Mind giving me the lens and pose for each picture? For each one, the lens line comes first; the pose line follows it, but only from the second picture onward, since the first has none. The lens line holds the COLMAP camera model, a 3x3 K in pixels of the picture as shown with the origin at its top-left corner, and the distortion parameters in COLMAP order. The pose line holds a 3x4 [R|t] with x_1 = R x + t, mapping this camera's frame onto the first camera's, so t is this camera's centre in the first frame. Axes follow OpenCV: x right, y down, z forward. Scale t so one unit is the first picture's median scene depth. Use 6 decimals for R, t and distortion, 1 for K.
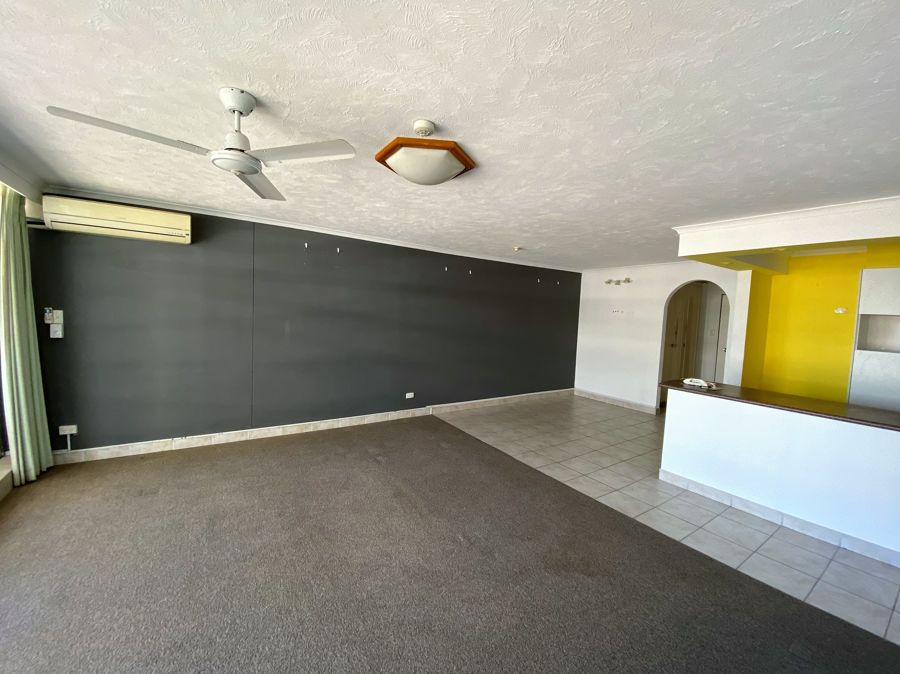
lens RADIAL K [[366.0, 0, 448.2], [0, 366.0, 341.6], [0, 0, 1]] dist [0.029926, -0.000632]
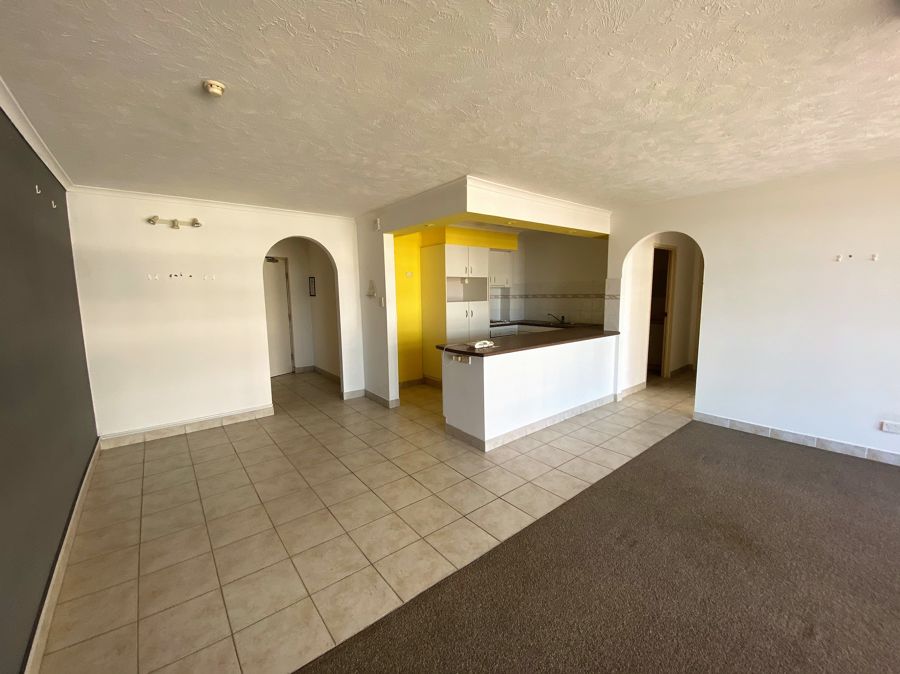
lens RADIAL K [[366.0, 0, 446.8], [0, 366.0, 331.0], [0, 0, 1]] dist [0.029926, -0.000632]
pose [[-0.082816, -0.152933, 0.984760, -0.227714], [0.093551, 0.982598, 0.160465, -0.070015], [-0.992164, 0.105414, -0.067068, 0.877963]]
